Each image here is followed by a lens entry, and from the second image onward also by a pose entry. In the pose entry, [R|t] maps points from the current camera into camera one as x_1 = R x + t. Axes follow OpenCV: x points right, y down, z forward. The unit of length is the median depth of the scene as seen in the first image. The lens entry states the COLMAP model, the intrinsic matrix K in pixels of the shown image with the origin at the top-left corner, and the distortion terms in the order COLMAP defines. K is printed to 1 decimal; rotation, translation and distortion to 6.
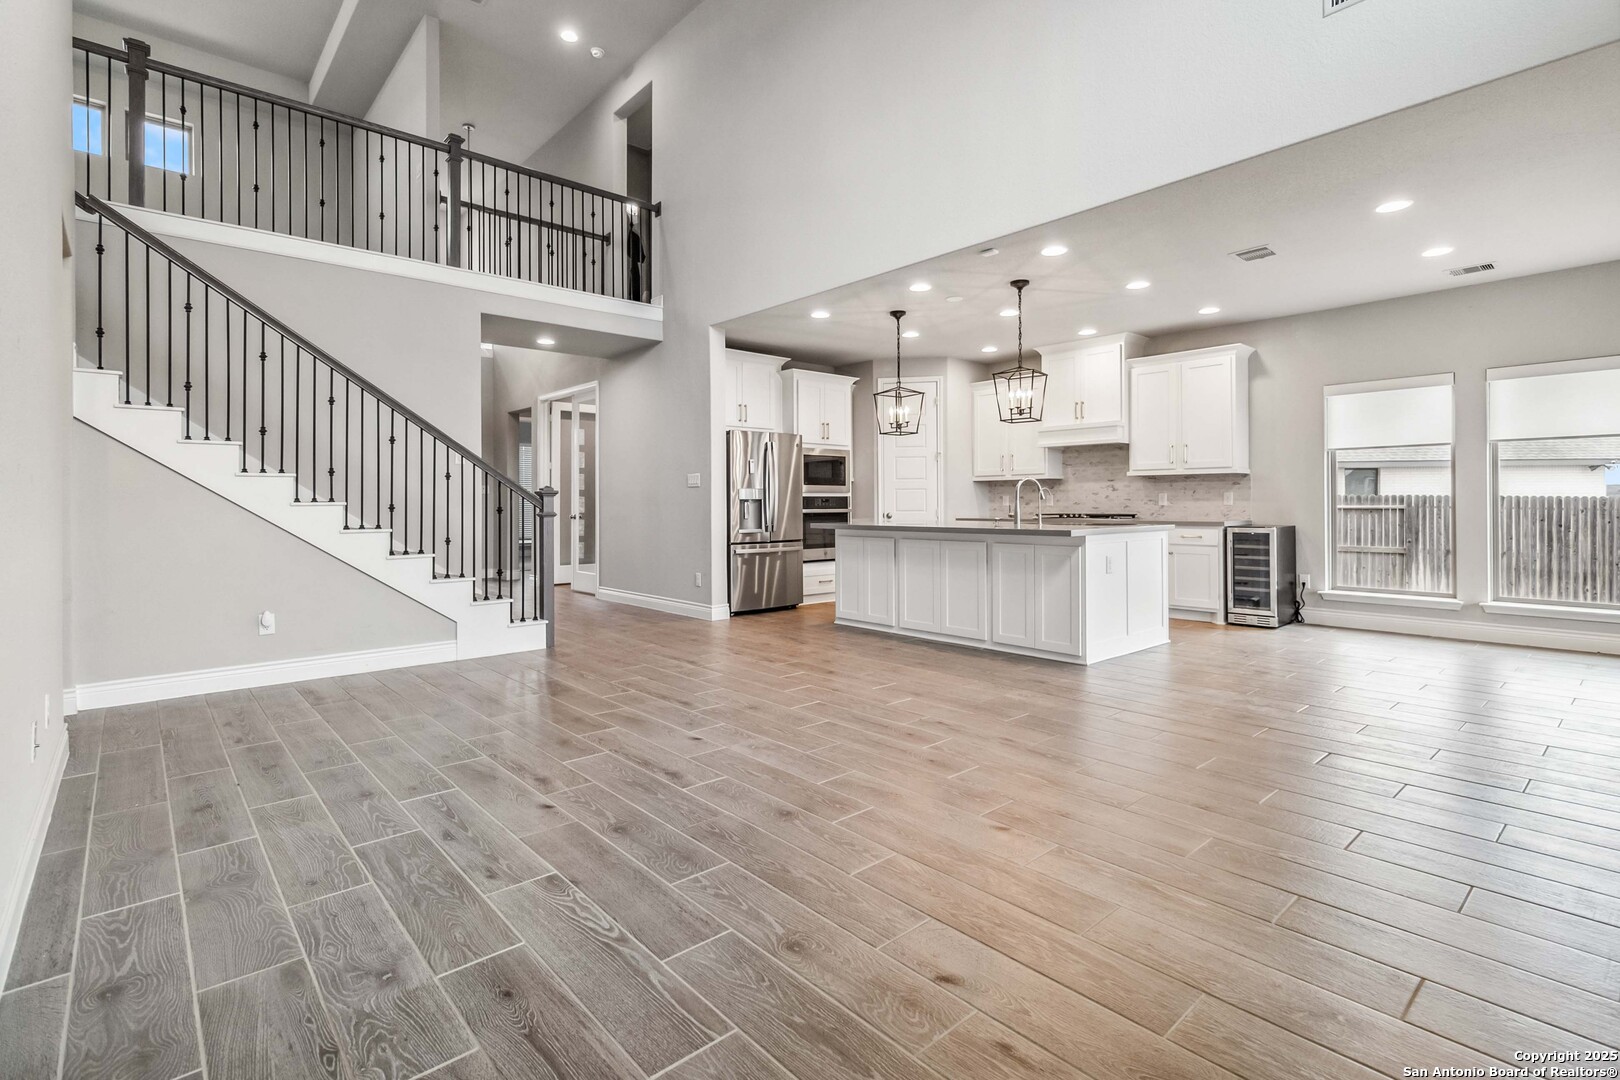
lens RADIAL K [[764.5, 0, 820.0], [0, 764.5, 502.9], [0, 0, 1]] dist [0.003700, 0.000660]
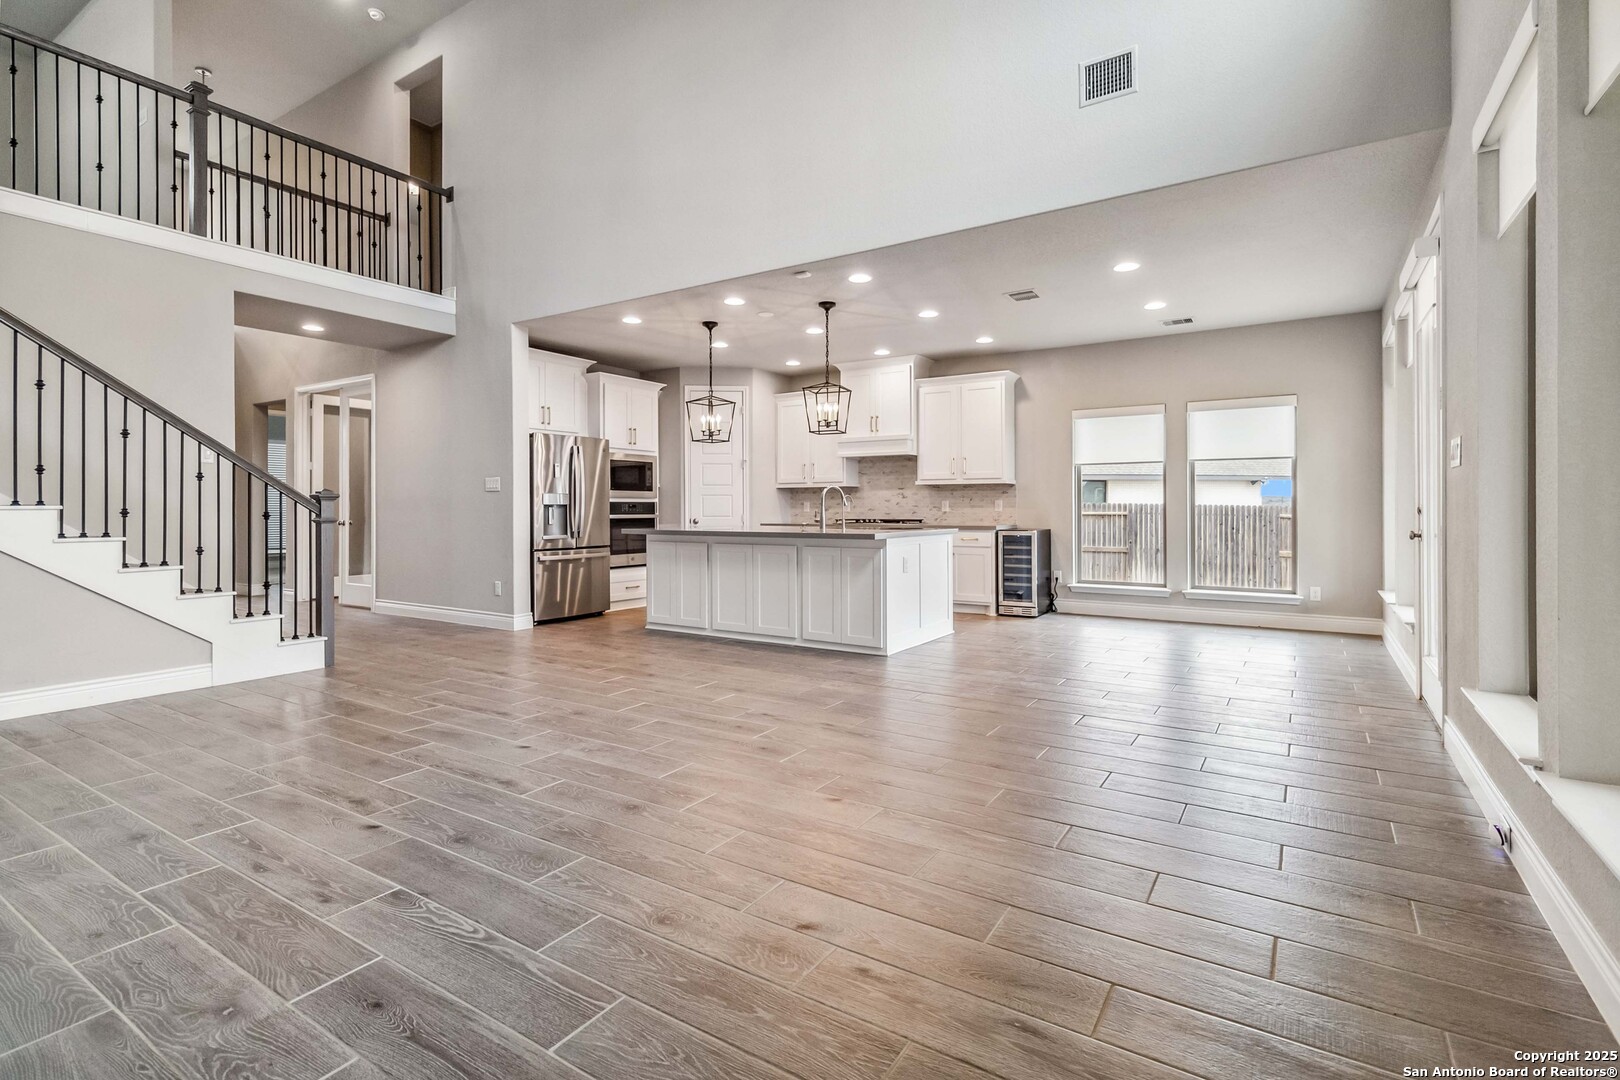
lens RADIAL K [[764.5, 0, 820.2], [0, 764.5, 506.7], [0, 0, 1]] dist [0.003700, 0.000660]
pose [[0.962509, 0.003547, 0.271227, -0.032056], [-0.002695, 0.999990, -0.003515, 0.000733], [-0.271236, 0.002652, 0.962509, -0.025756]]
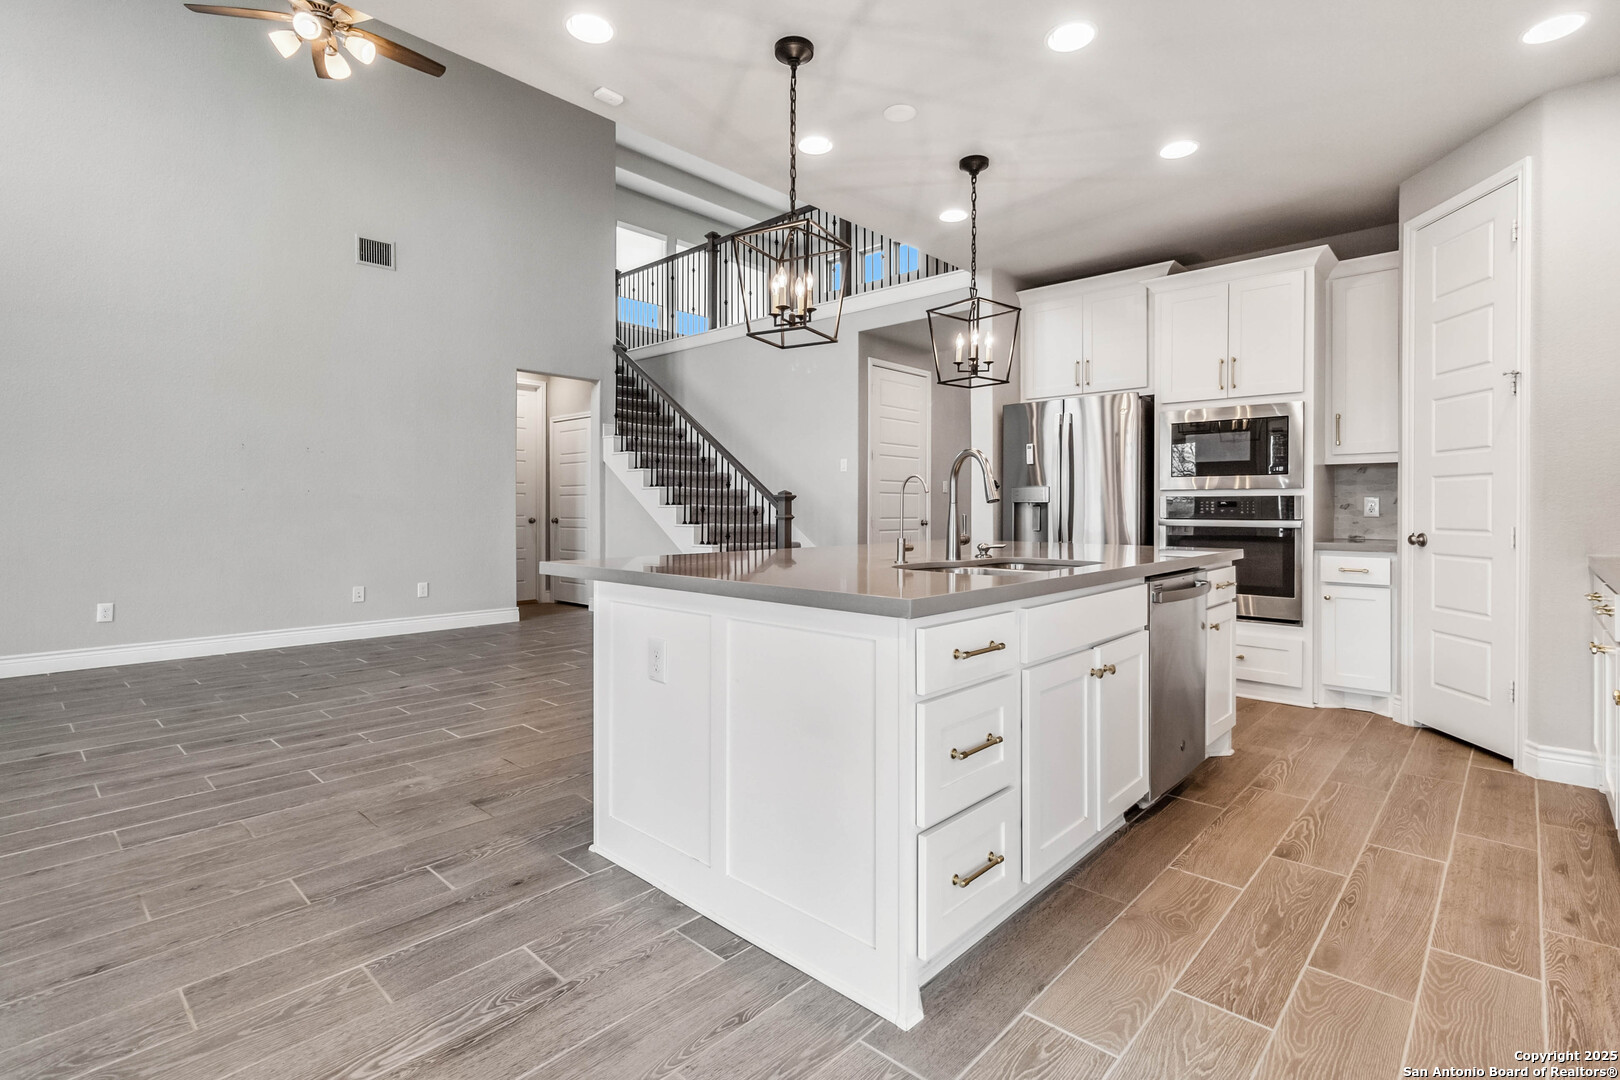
lens RADIAL K [[764.5, 0, 821.6], [0, 764.5, 511.7], [0, 0, 1]] dist [0.003700, 0.000660]
pose [[0.099935, 0.011058, -0.994933, 0.601280], [-0.002170, 0.999938, 0.010896, -0.003386], [0.994992, 0.001070, 0.099953, 0.786655]]
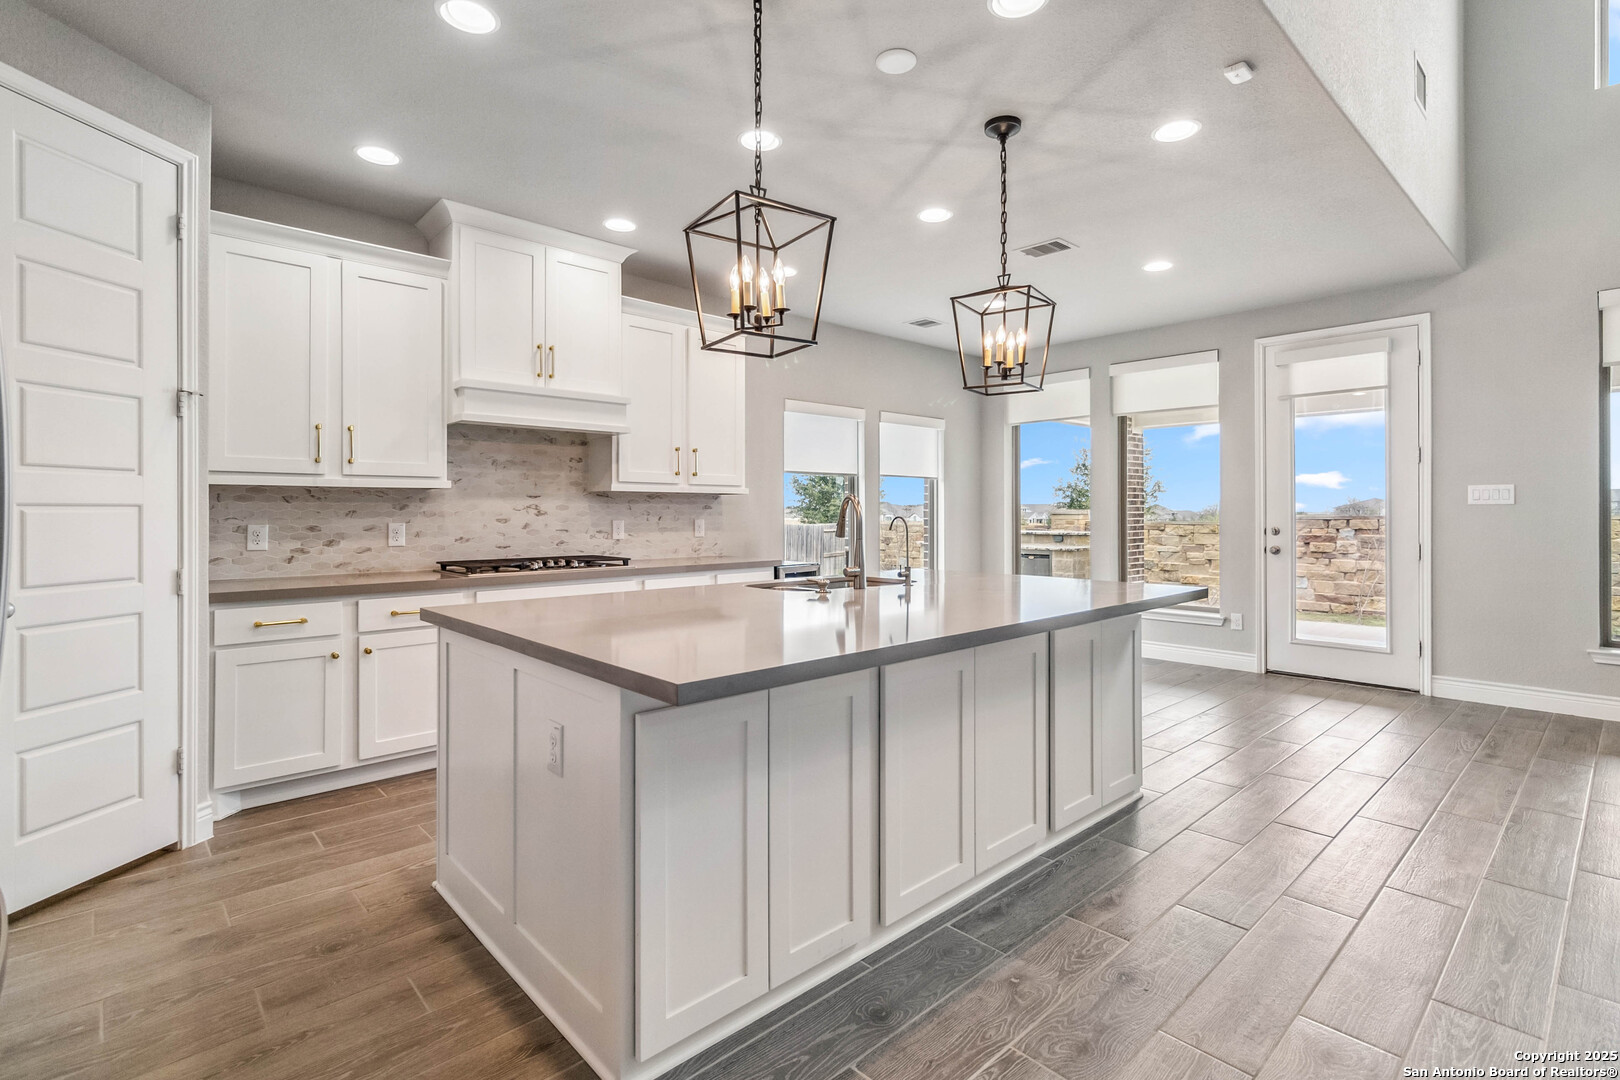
lens RADIAL K [[764.5, 0, 819.4], [0, 764.5, 508.6], [0, 0, 1]] dist [0.003700, 0.000660]
pose [[-0.023873, 0.009711, 0.999668, -0.208129], [0.002096, 0.999951, -0.009664, -0.016930], [-0.999713, 0.001864, -0.023893, 0.923296]]
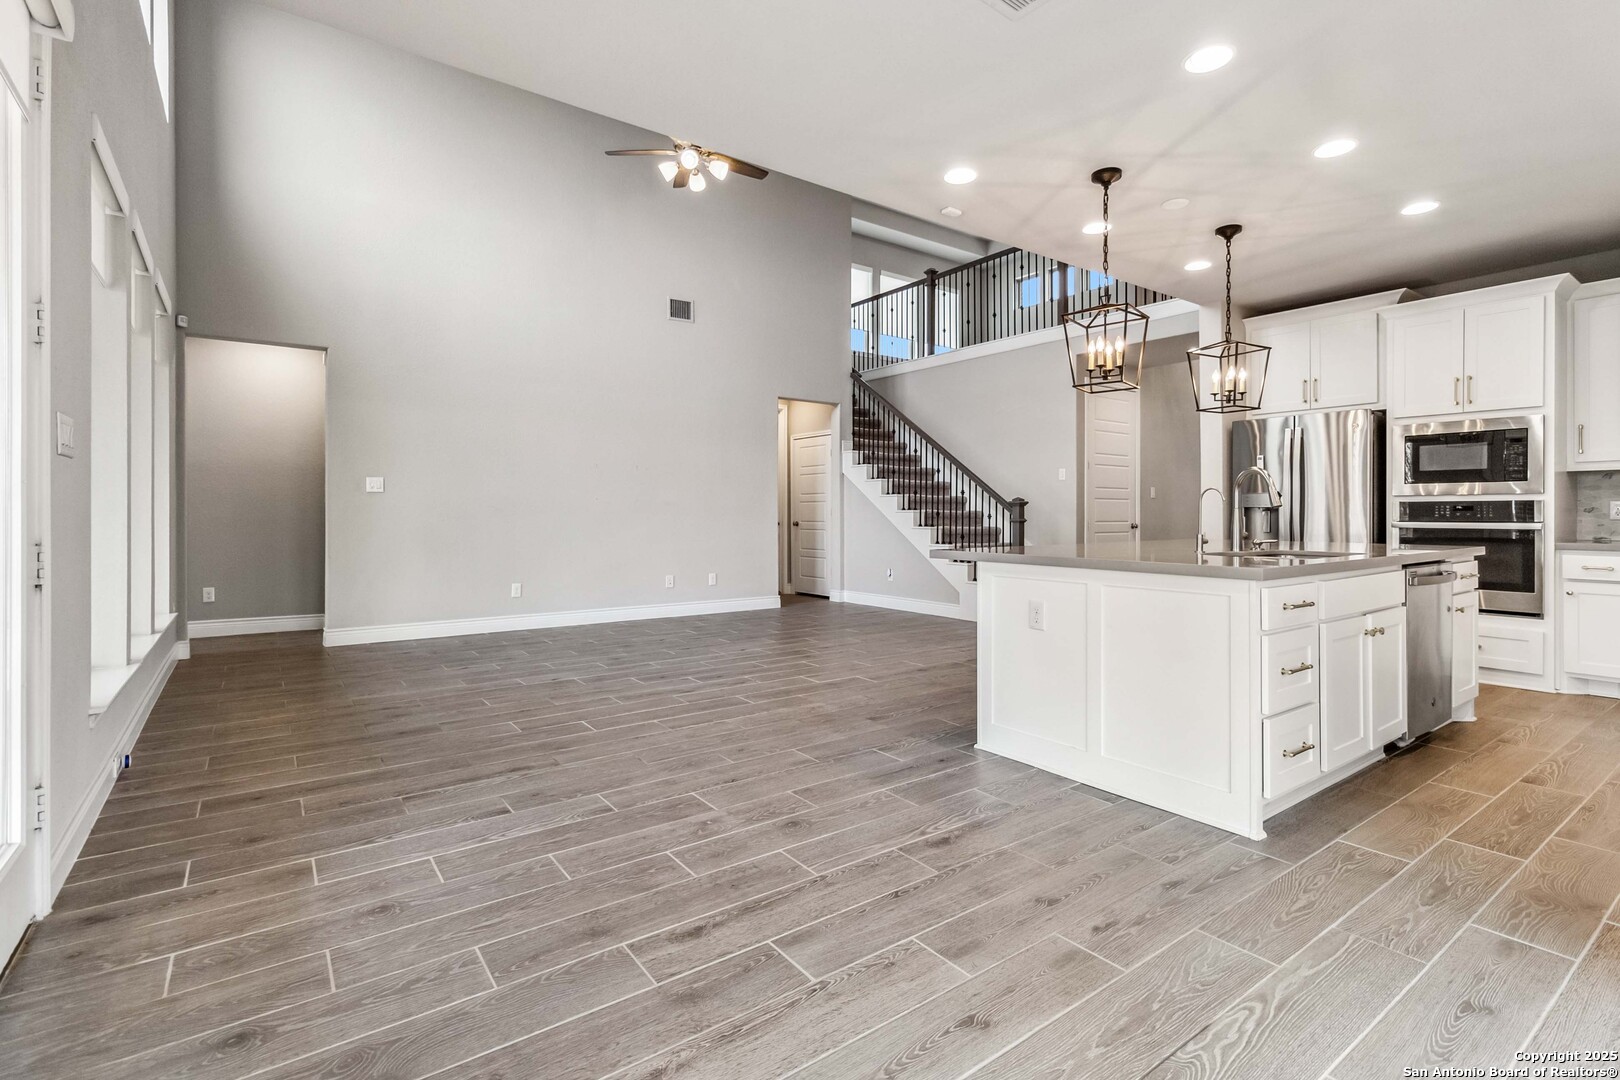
lens RADIAL K [[764.5, 0, 821.3], [0, 764.5, 512.2], [0, 0, 1]] dist [0.003700, 0.000660]
pose [[-0.091015, 0.005408, -0.995835, 0.755900], [0.000690, 0.999985, 0.005367, -0.004062], [0.995849, -0.000199, -0.091017, 0.663418]]
